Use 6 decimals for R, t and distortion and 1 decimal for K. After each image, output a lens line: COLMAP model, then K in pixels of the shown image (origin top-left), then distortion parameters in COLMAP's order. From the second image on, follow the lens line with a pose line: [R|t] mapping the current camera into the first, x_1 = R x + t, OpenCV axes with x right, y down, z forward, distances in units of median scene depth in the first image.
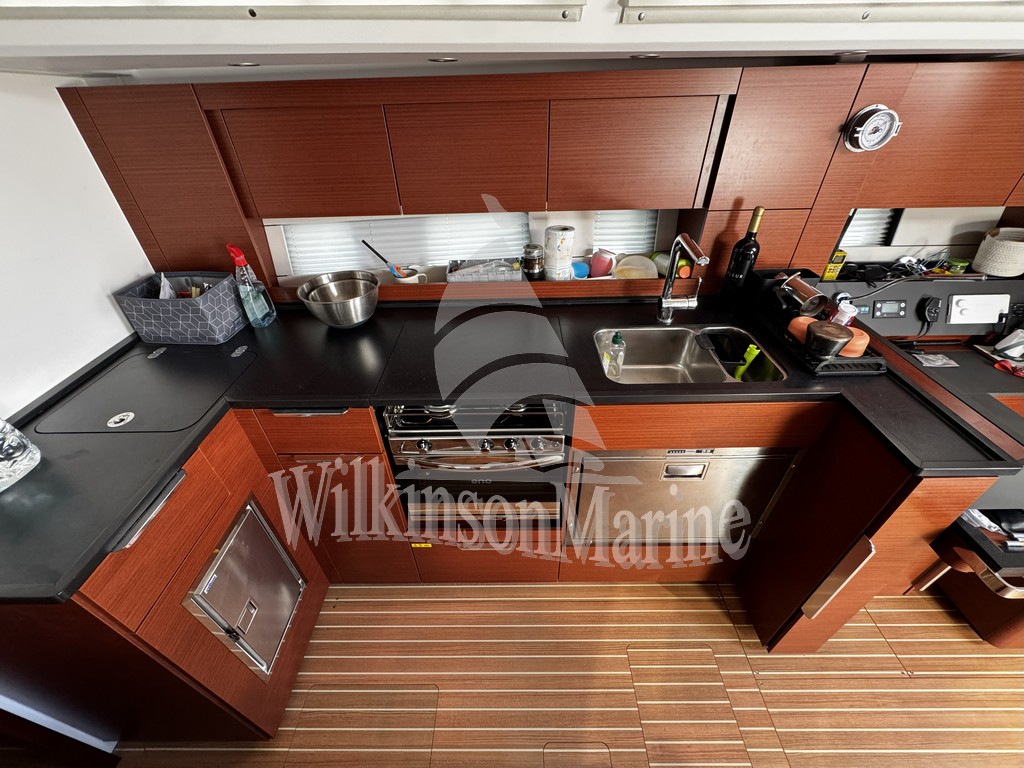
lens RADIAL K [[409.0, 0, 512.0], [0, 409.0, 384.0], [0, 0, 1]] dist [0.002259, -0.000040]
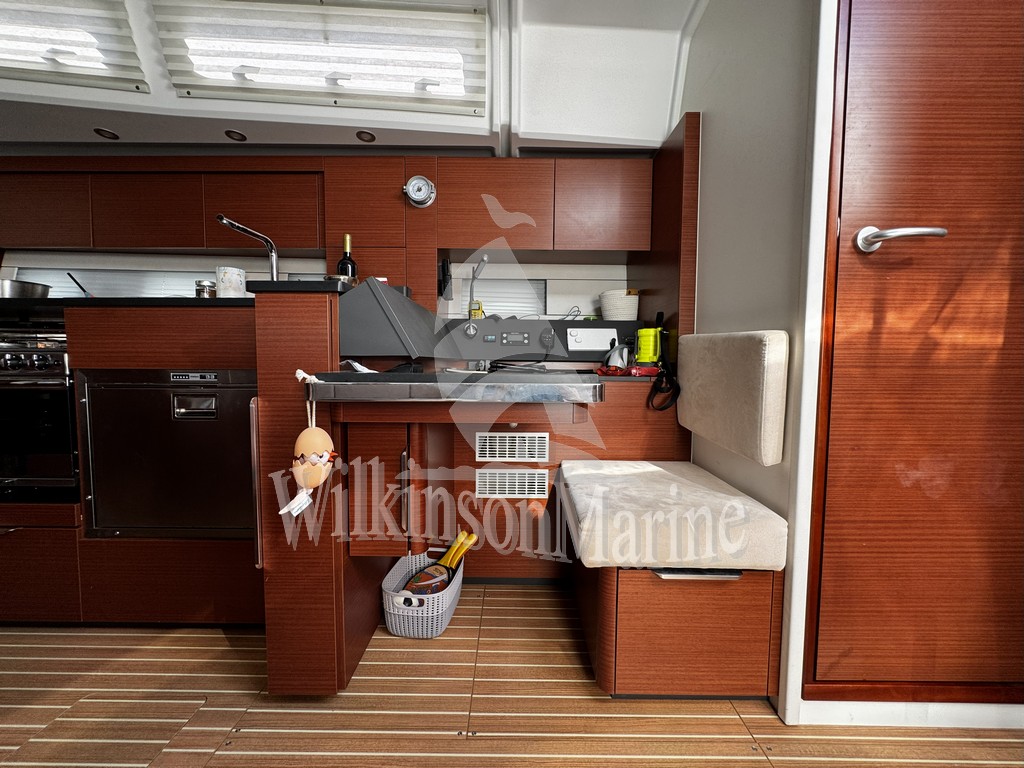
lens RADIAL K [[409.0, 0, 512.0], [0, 409.0, 384.0], [0, 0, 1]] dist [0.002259, -0.000040]
pose [[0.999614, 0.027762, -0.001165, 0.954496], [-0.023790, 0.833400, -0.552158, 0.560576], [-0.014358, 0.551972, 0.833739, 0.141373]]
